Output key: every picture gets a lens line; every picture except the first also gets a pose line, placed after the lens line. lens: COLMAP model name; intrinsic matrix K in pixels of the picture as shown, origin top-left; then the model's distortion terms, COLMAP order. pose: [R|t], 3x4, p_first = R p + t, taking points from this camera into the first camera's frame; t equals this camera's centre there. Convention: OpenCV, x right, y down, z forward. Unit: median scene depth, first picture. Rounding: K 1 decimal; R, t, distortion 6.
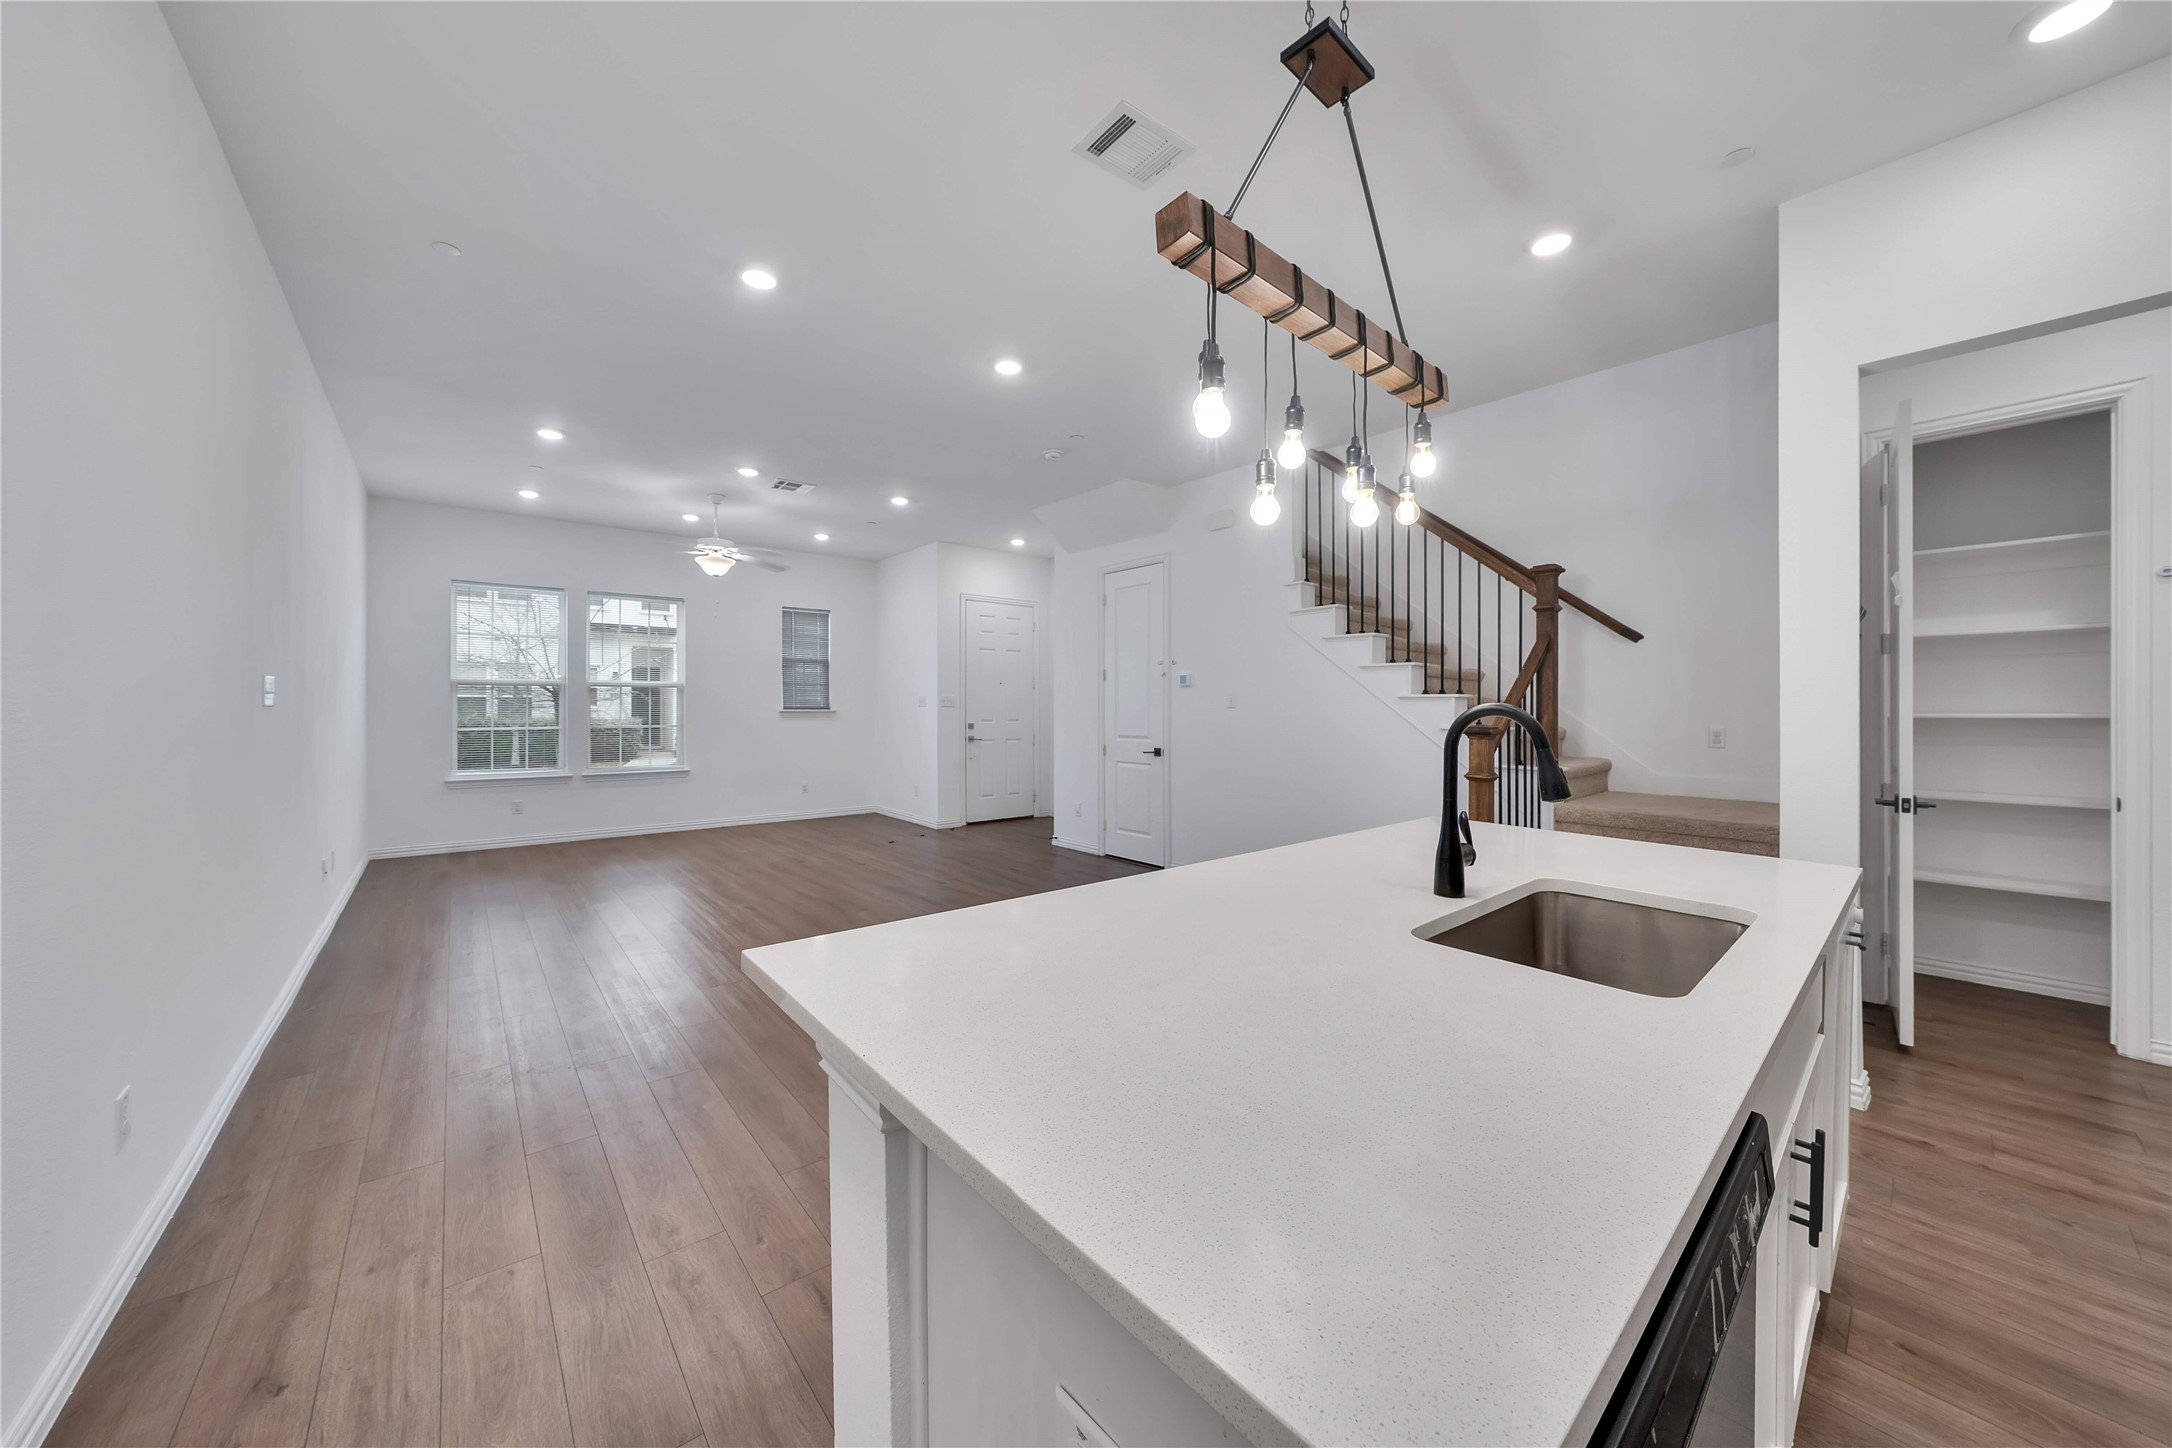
lens RADIAL K [[758.0, 0, 1083.3], [0, 758.0, 703.7], [0, 0, 1]] dist [-0.022516, 0.002865]
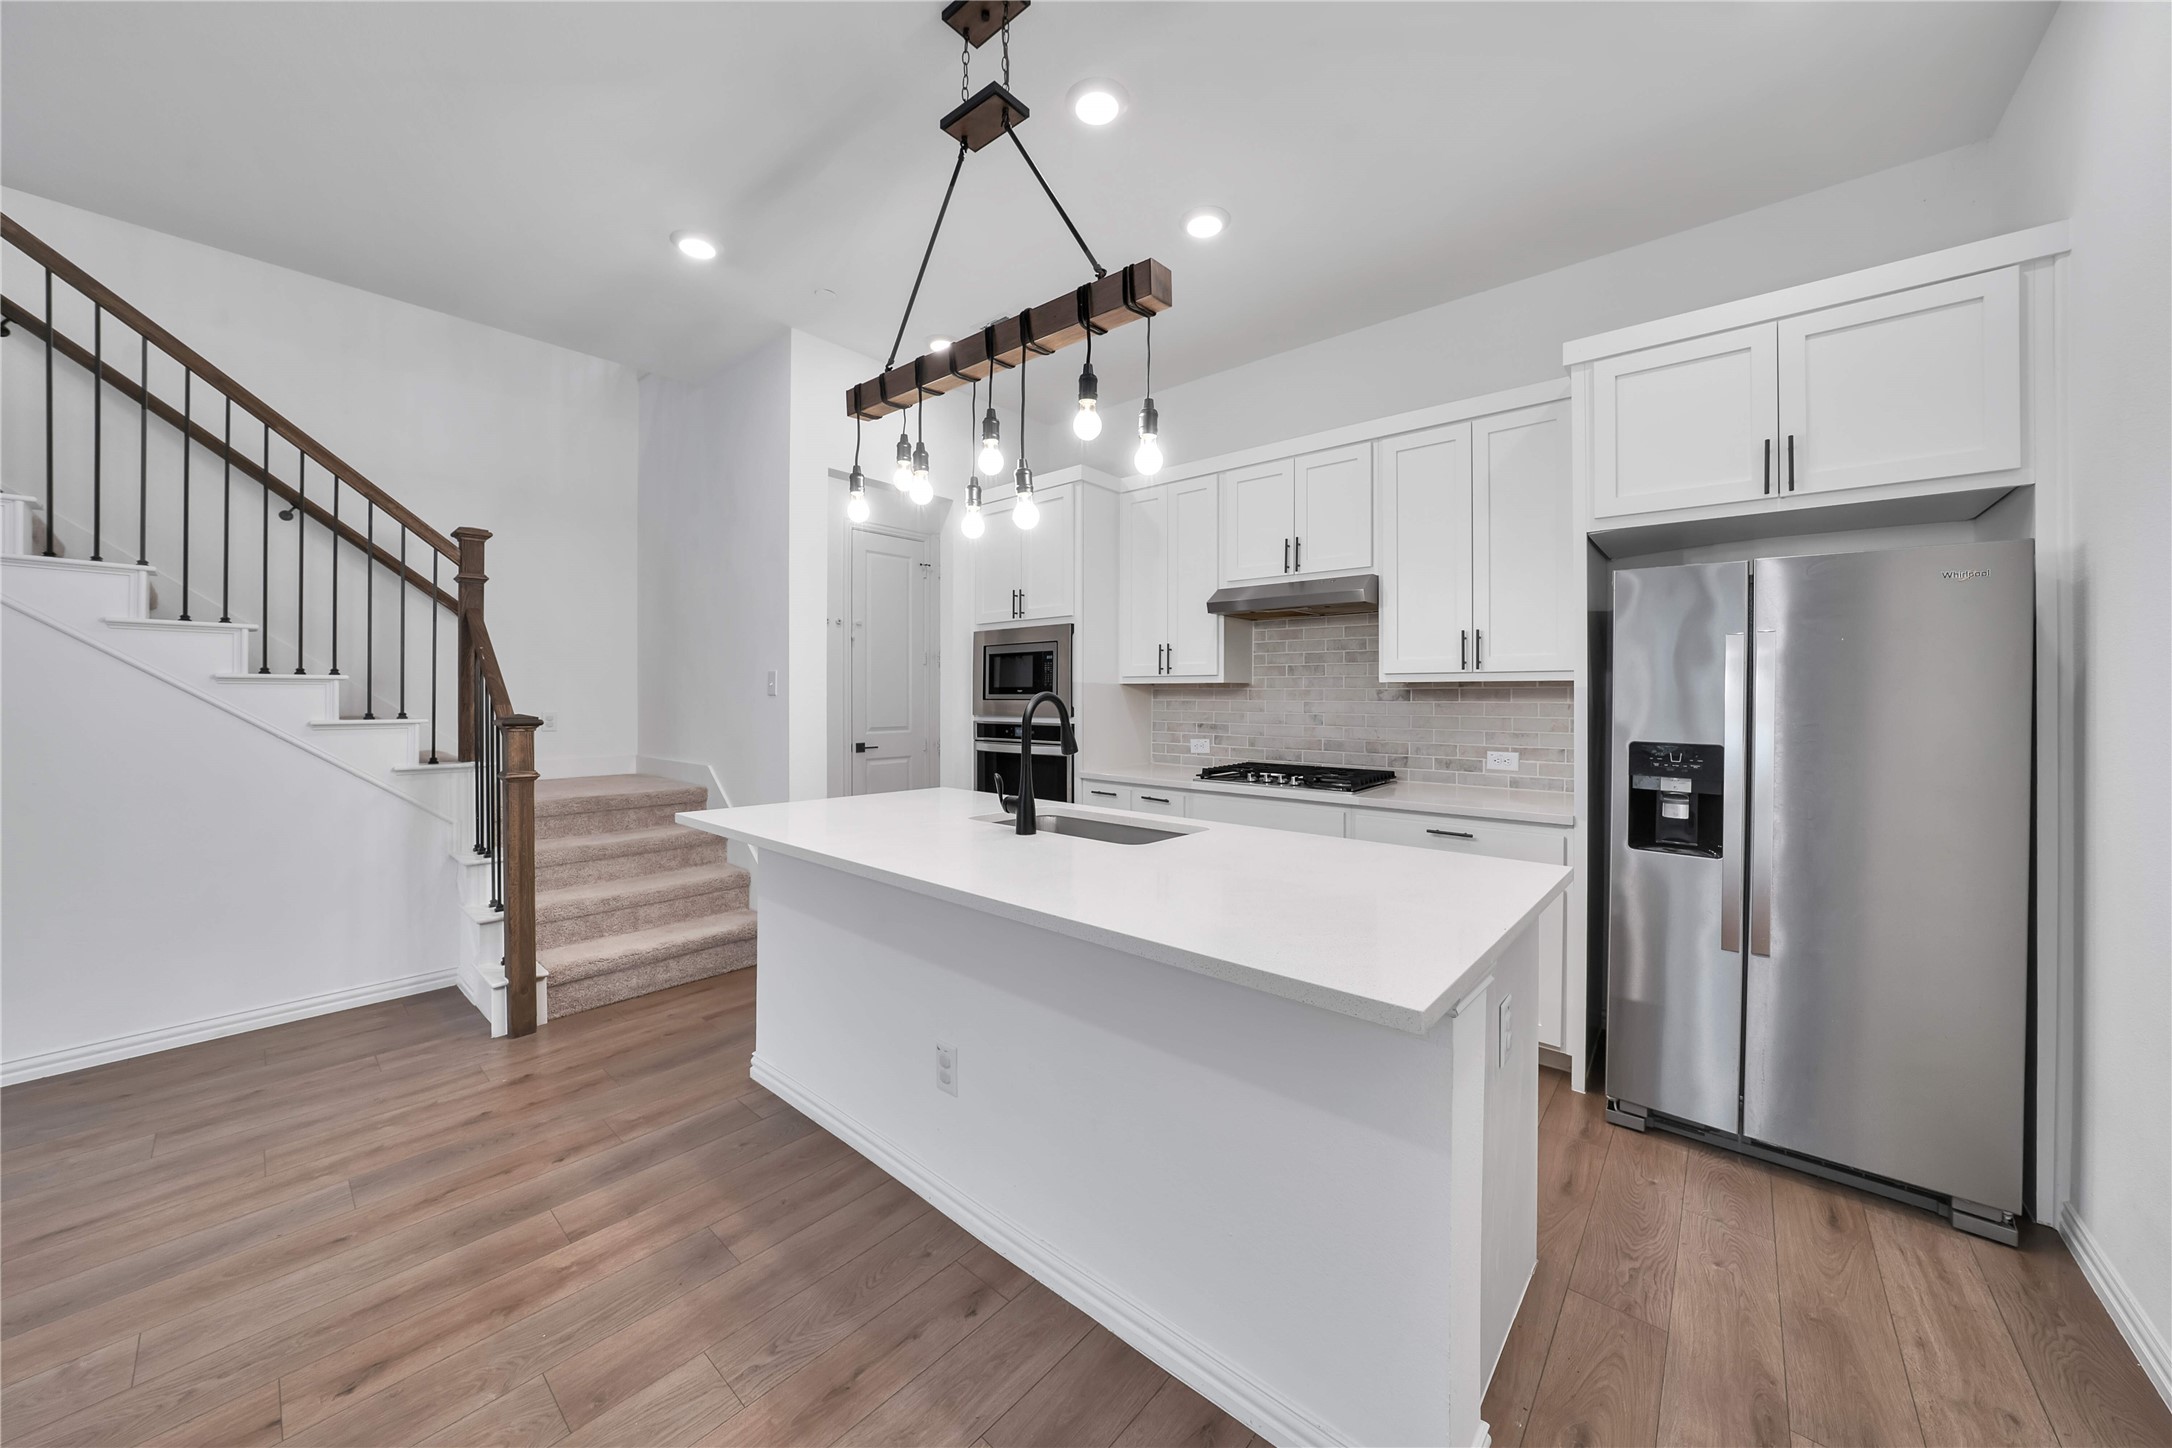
lens RADIAL K [[758.0, 0, 1102.4], [0, 758.0, 699.9], [0, 0, 1]] dist [-0.022516, 0.002865]
pose [[-0.159062, -0.011919, 0.987197, -0.529936], [-0.006175, 0.999920, 0.011078, -0.002366], [-0.987249, -0.004334, -0.159123, 0.641183]]
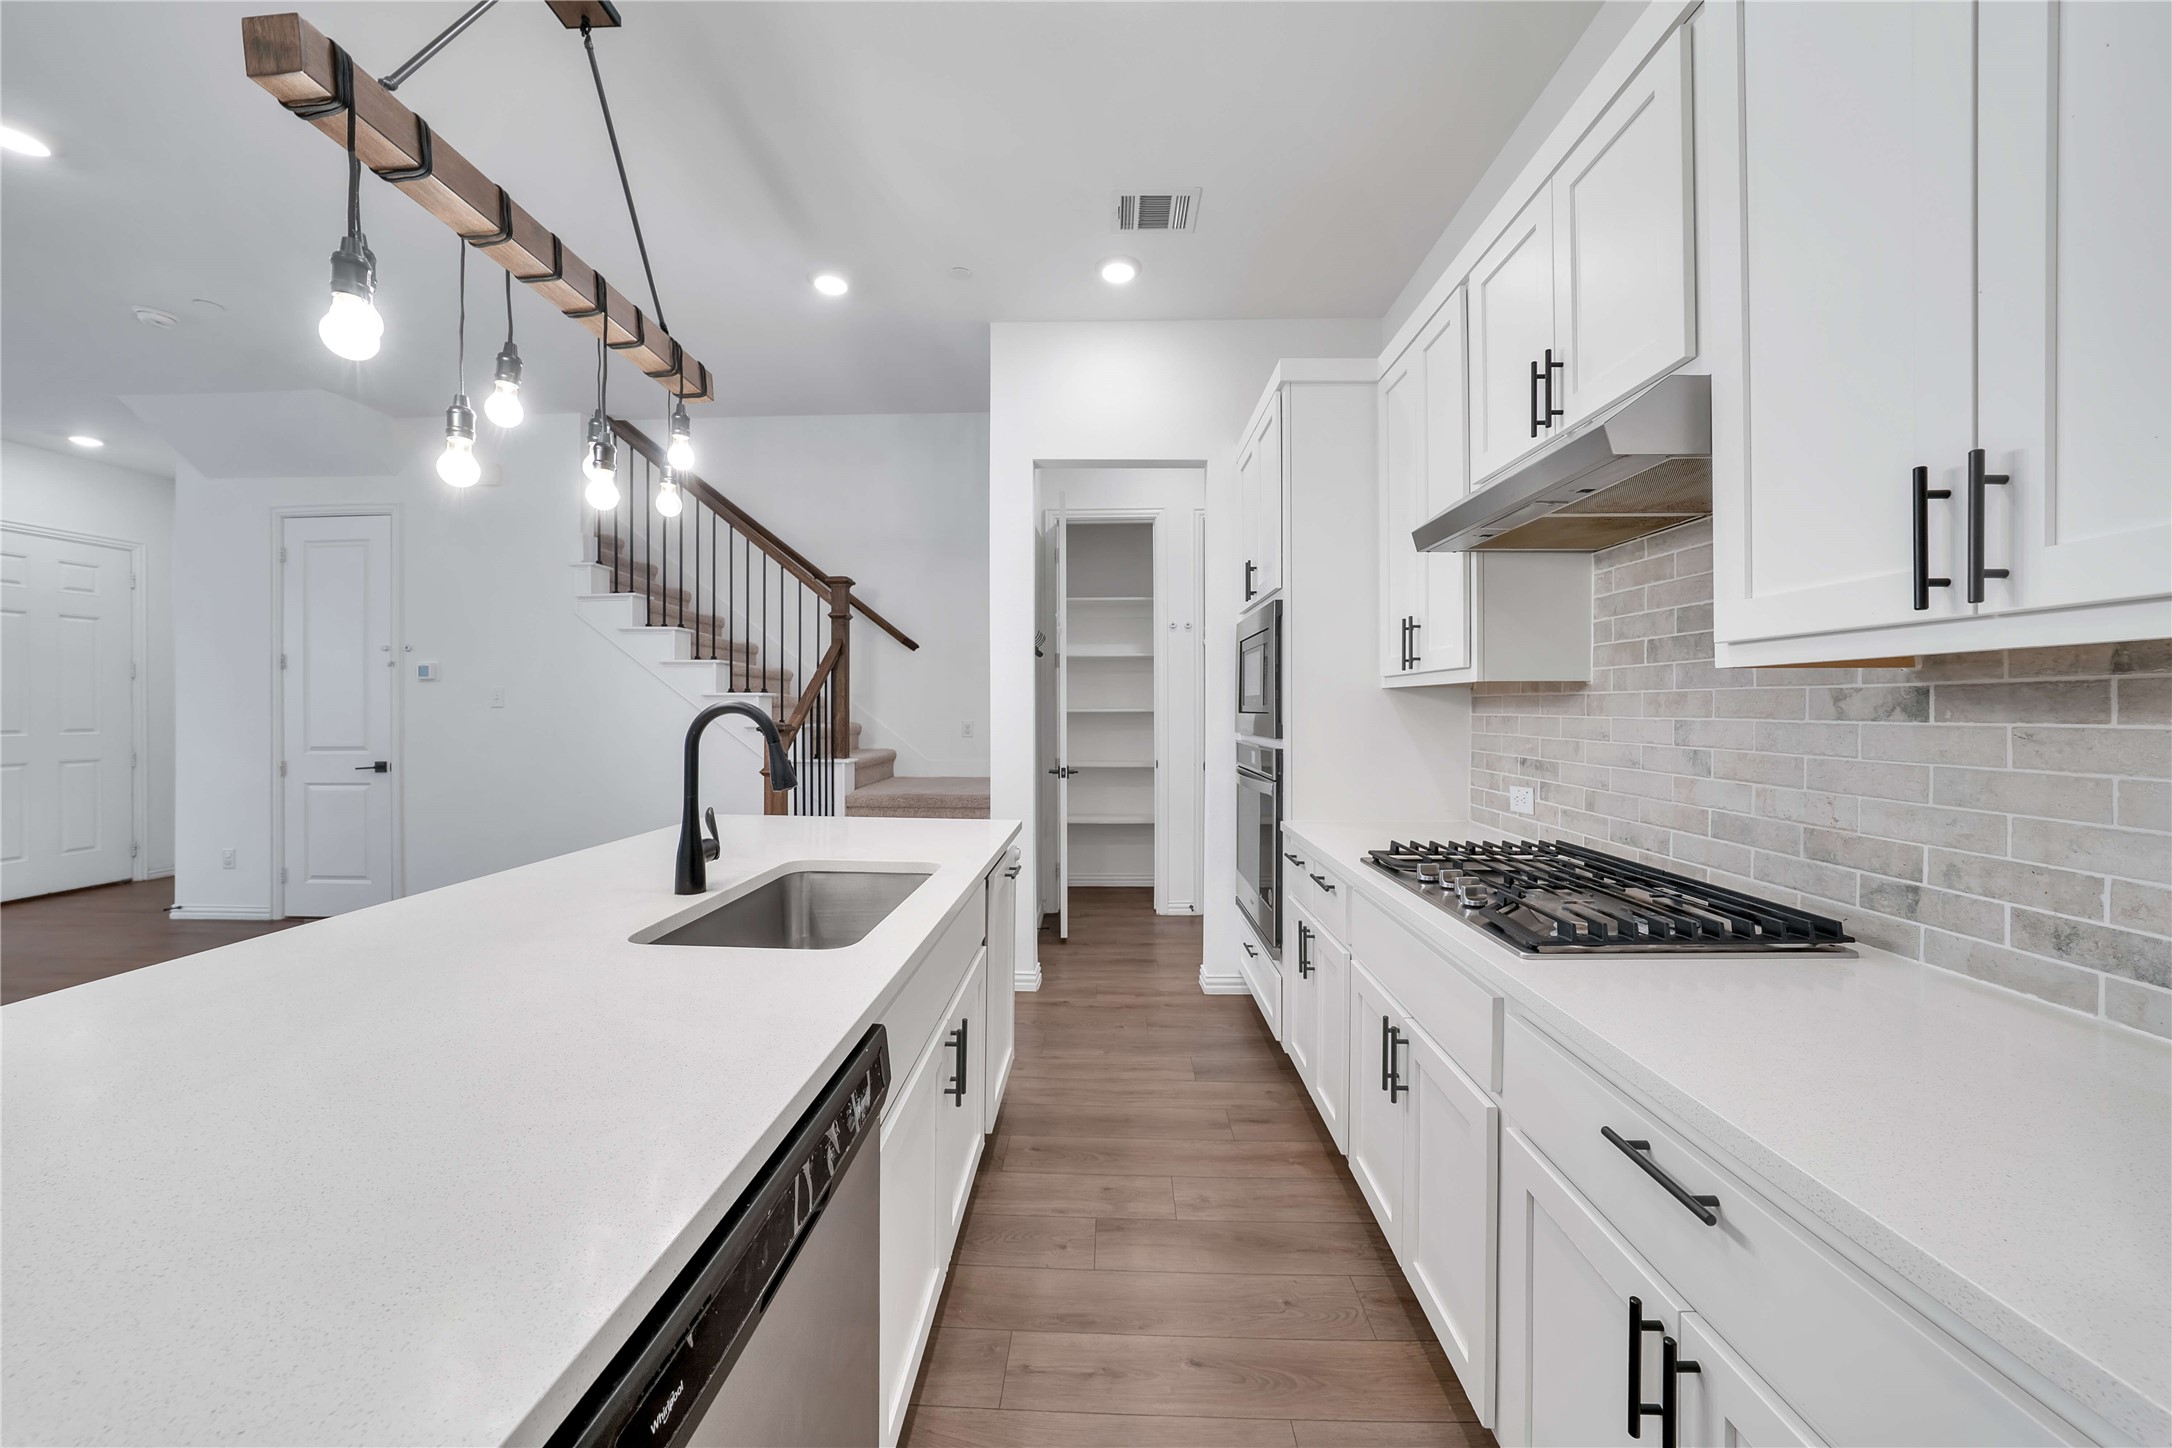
lens RADIAL K [[758.0, 0, 1097.3], [0, 758.0, 712.8], [0, 0, 1]] dist [-0.022516, 0.002865]
pose [[0.667597, -0.010029, 0.744455, 0.059495], [-0.000174, 0.999907, 0.013626, 0.000106], [-0.744523, -0.009226, 0.667534, -0.040760]]
